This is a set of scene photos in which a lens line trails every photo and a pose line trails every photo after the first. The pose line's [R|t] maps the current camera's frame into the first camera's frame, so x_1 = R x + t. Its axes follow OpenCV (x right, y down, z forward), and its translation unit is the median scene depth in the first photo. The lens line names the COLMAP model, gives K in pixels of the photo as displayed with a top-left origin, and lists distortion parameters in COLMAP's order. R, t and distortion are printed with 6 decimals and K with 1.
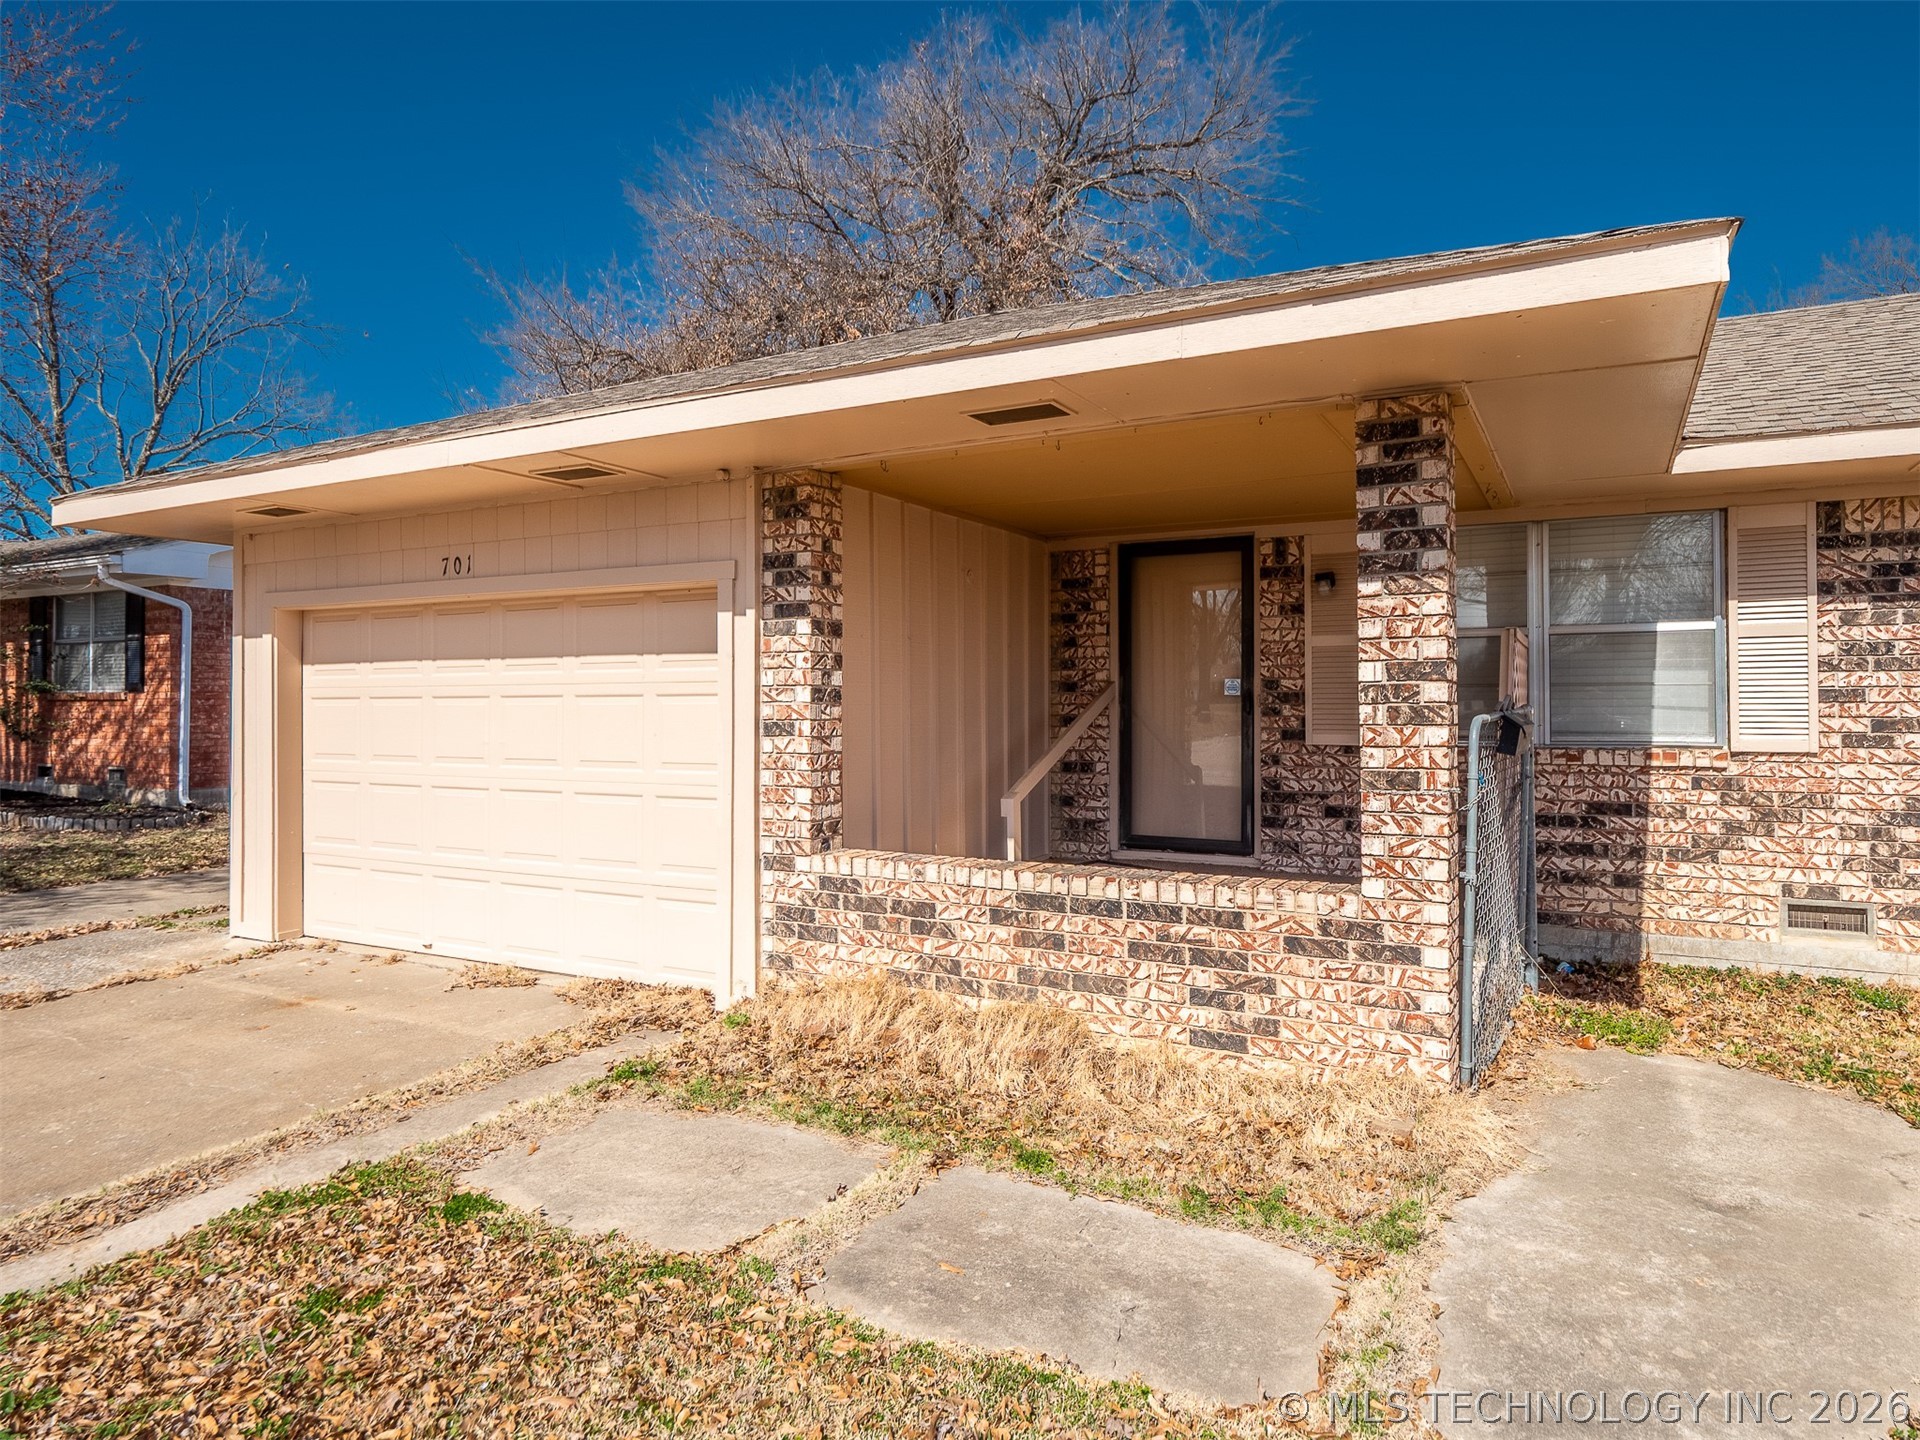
lens RADIAL K [[1028.1, 0, 964.0], [0, 1028.1, 692.1], [0, 0, 1]] dist [0.000786, 0.000049]
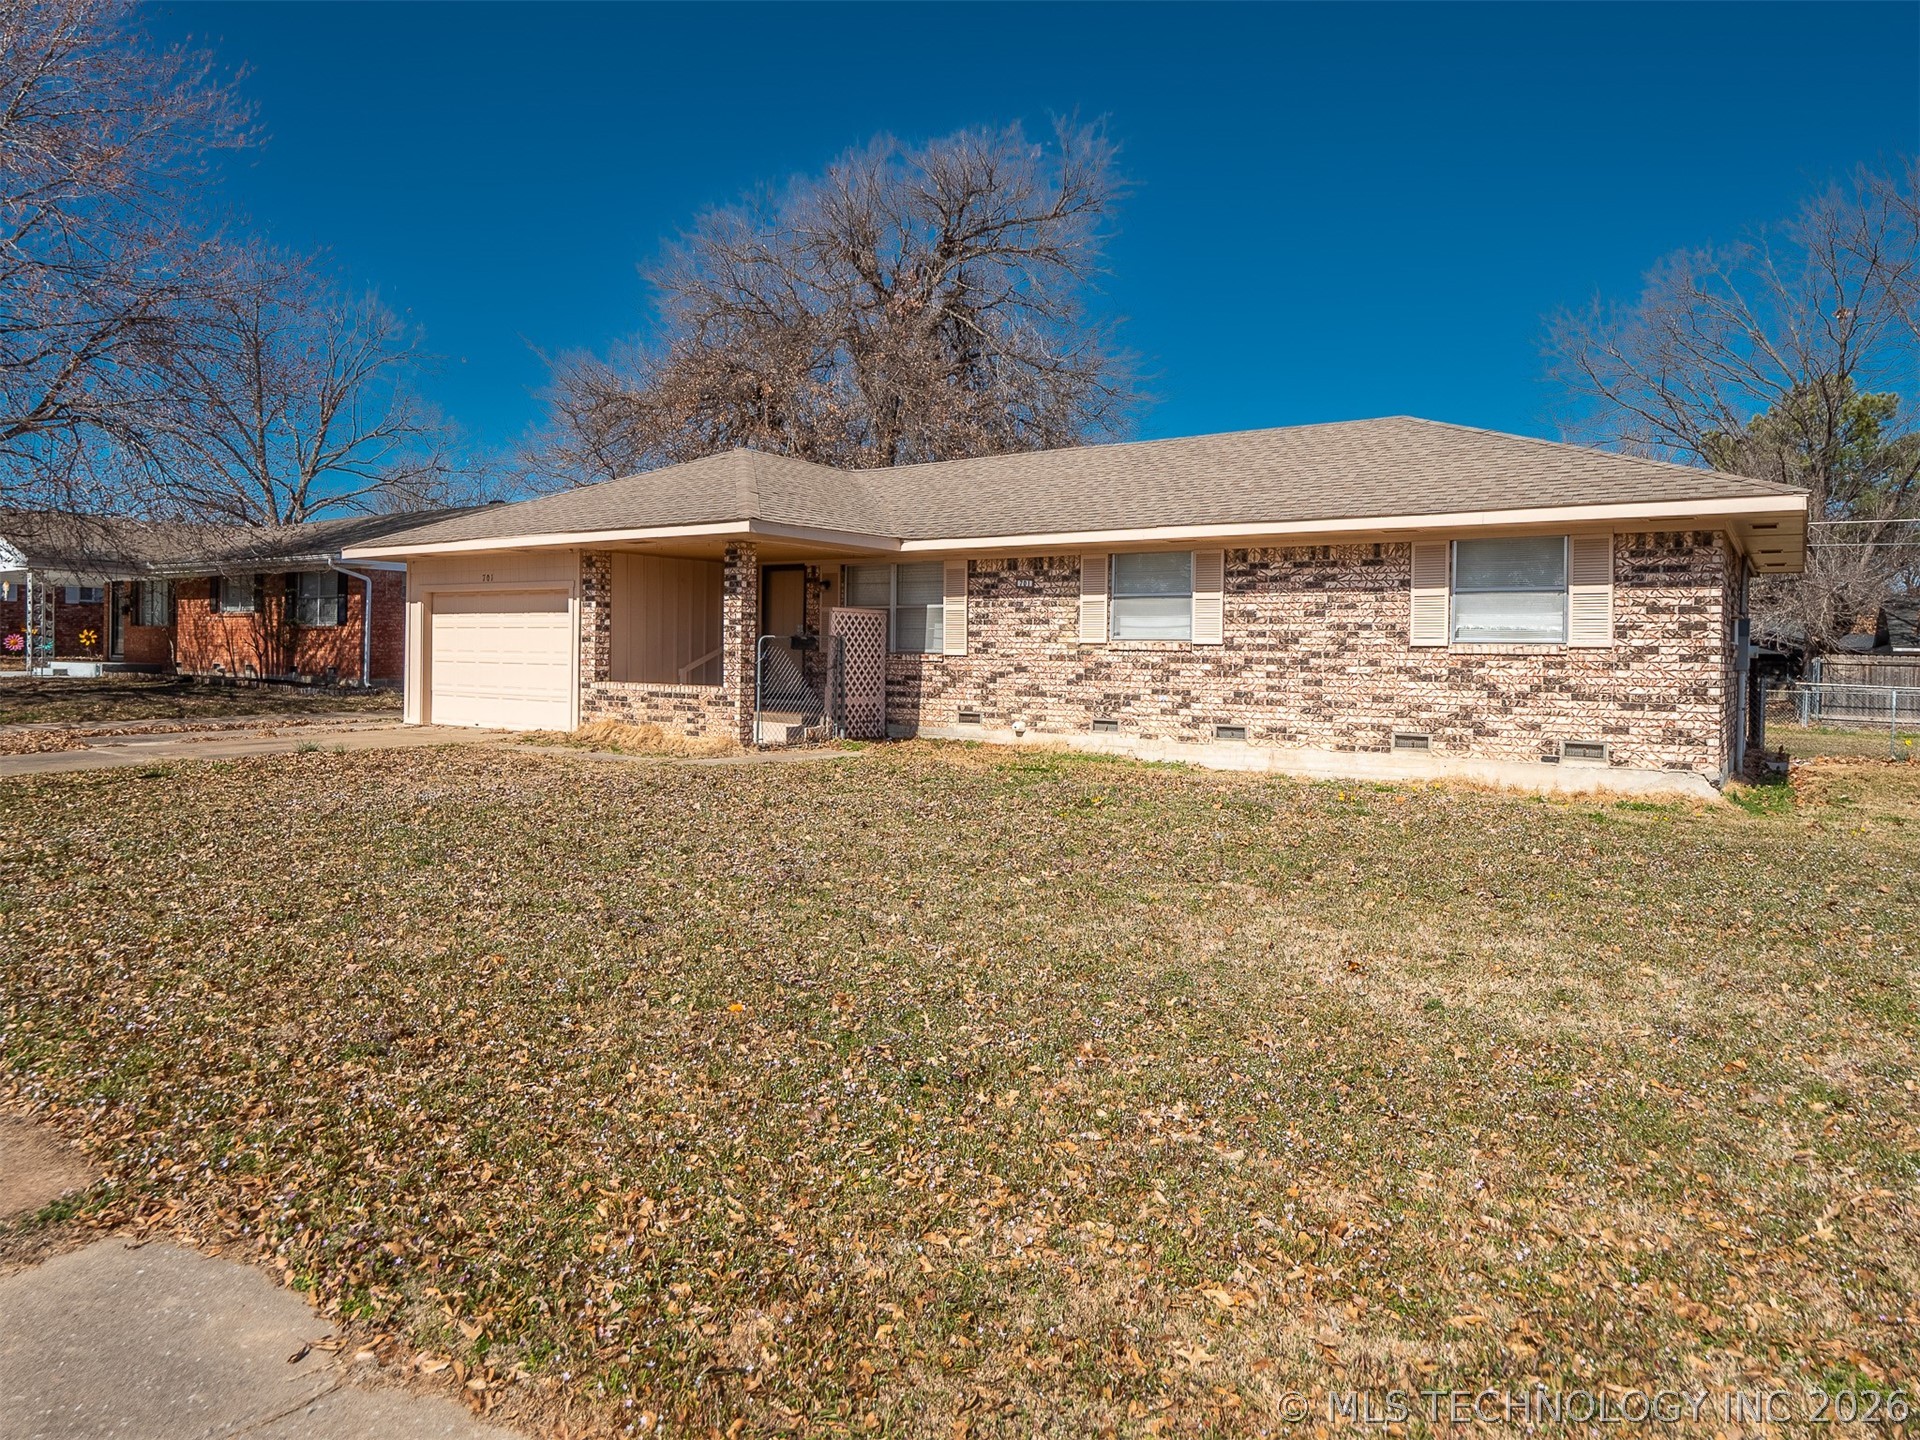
lens RADIAL K [[1220.8, 0, 955.9], [0, 1220.8, 667.6], [0, 0, 1]] dist [-0.001046, -0.000282]
pose [[0.989204, 0.018364, -0.145389, 1.358138], [-0.015407, 0.999651, 0.021438, 0.025599], [0.145732, -0.018966, 0.989142, -2.264803]]
